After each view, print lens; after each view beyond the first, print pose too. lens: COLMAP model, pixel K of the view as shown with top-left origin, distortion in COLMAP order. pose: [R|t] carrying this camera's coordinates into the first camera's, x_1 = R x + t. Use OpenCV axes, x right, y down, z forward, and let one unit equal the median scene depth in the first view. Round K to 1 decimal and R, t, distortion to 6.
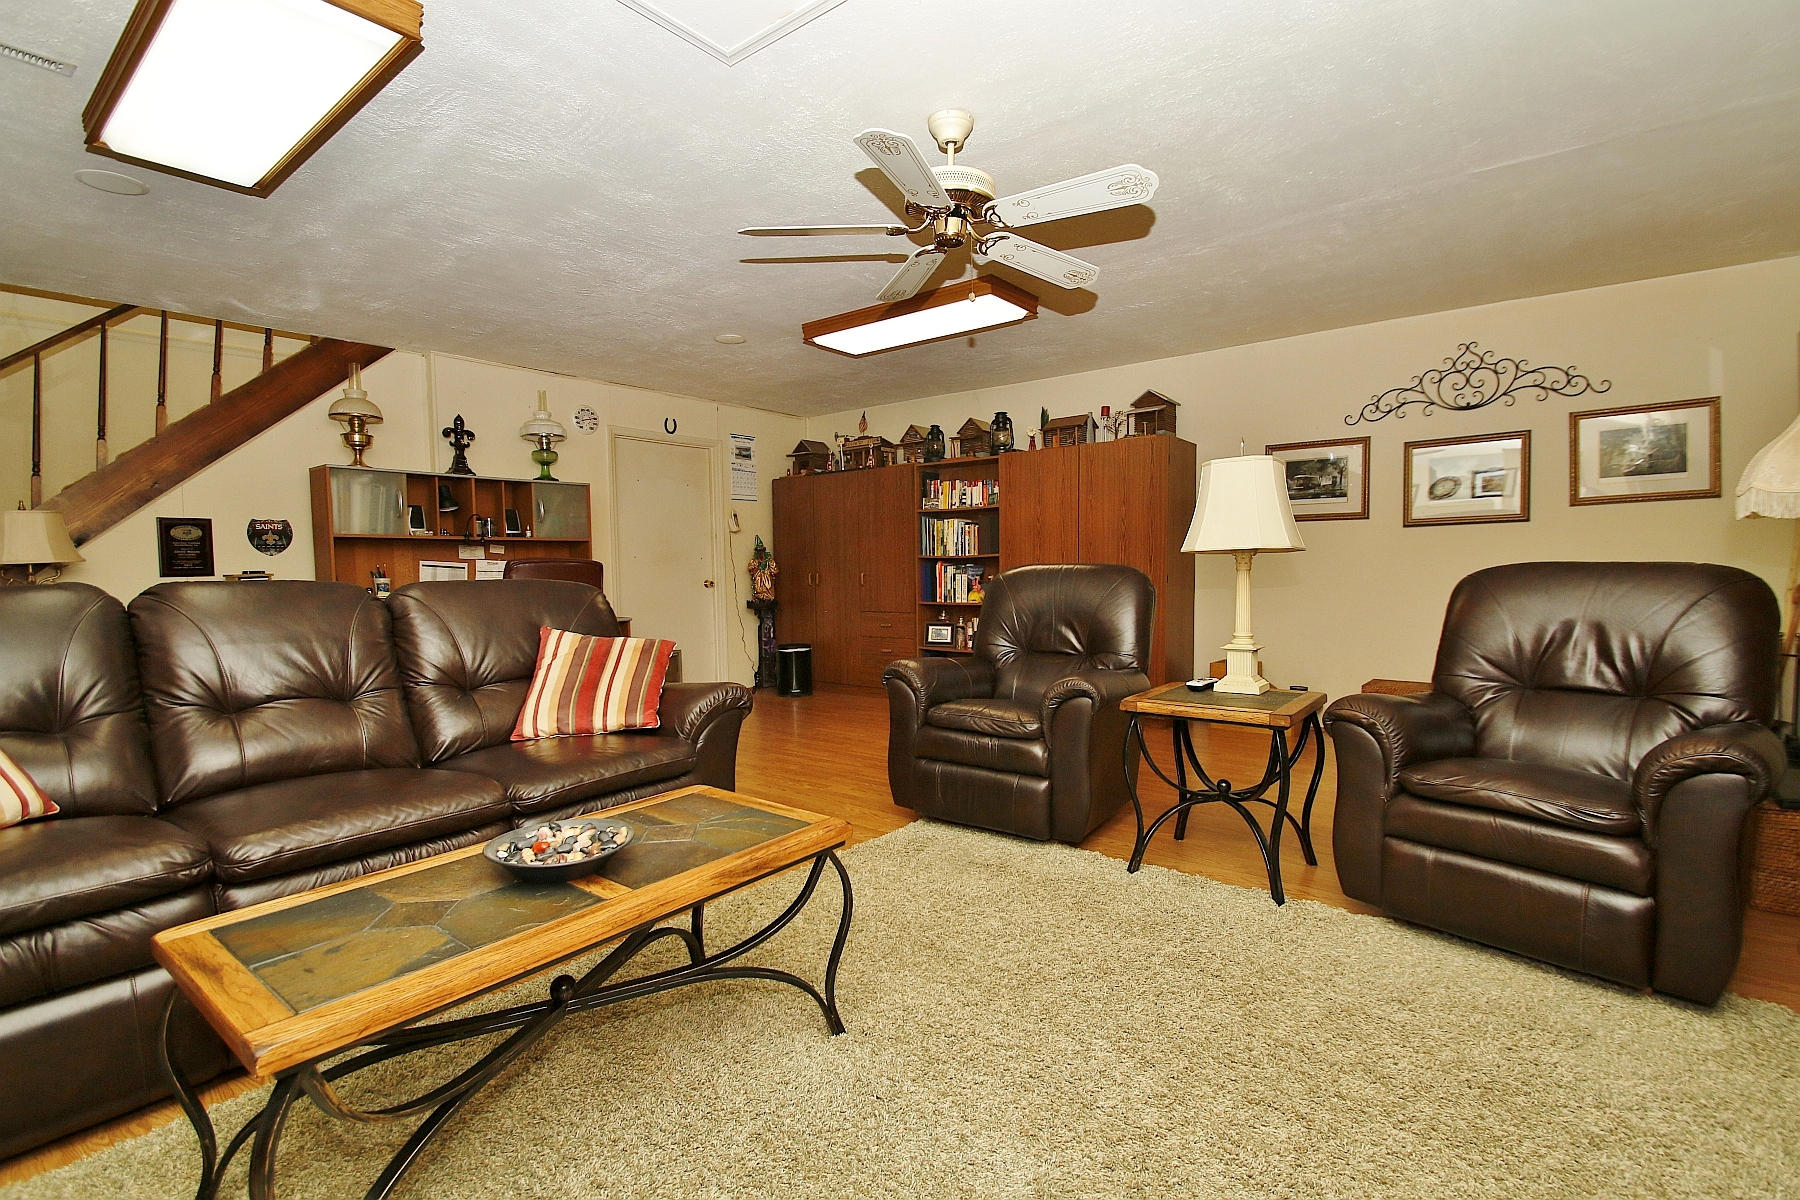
lens RADIAL K [[837.8, 0, 916.6], [0, 837.8, 609.9], [0, 0, 1]] dist [0.015547, -0.017295]
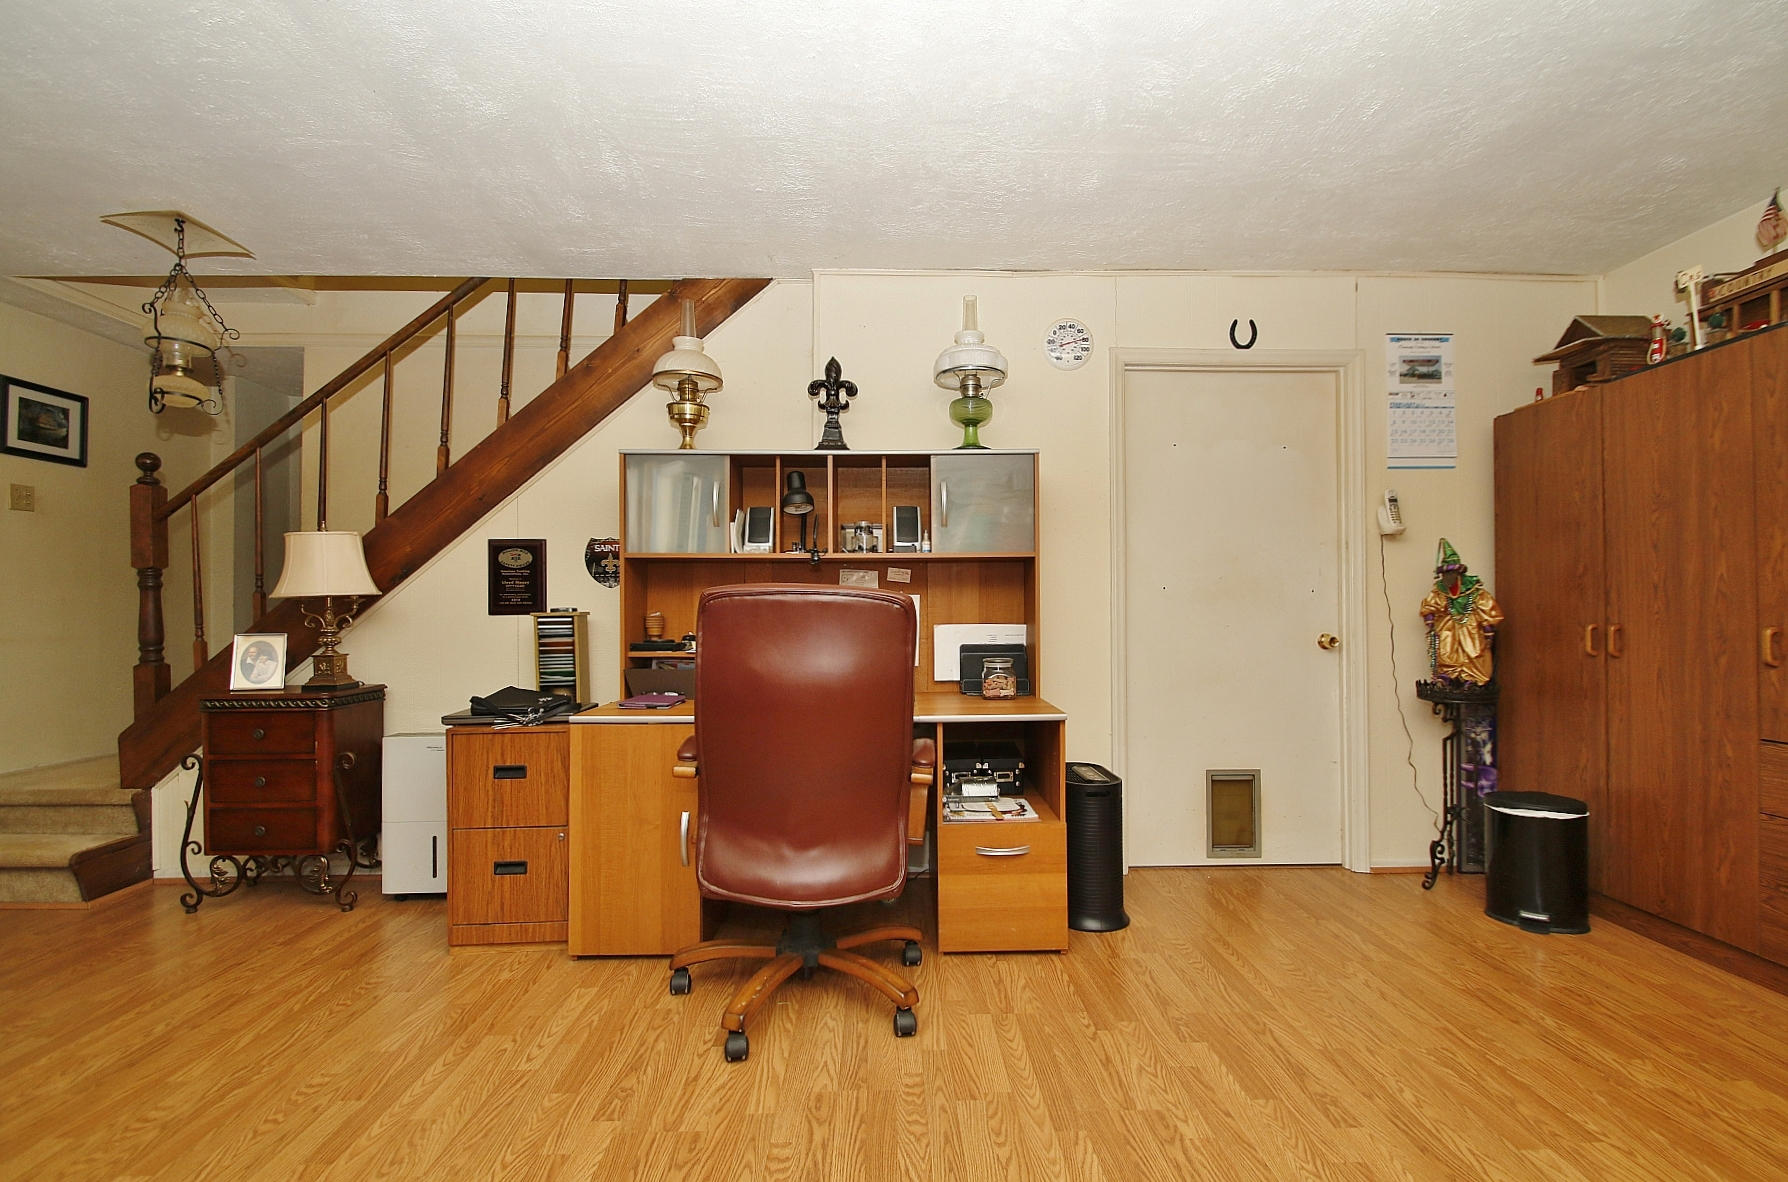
lens RADIAL K [[837.9, 0, 909.0], [0, 837.9, 600.6], [0, 0, 1]] dist [0.013916, -0.015512]
pose [[0.646974, 0.003226, -0.762506, -0.038223], [-0.045885, 0.998344, -0.034708, -0.033531], [0.761131, 0.057443, 0.646050, 0.612114]]
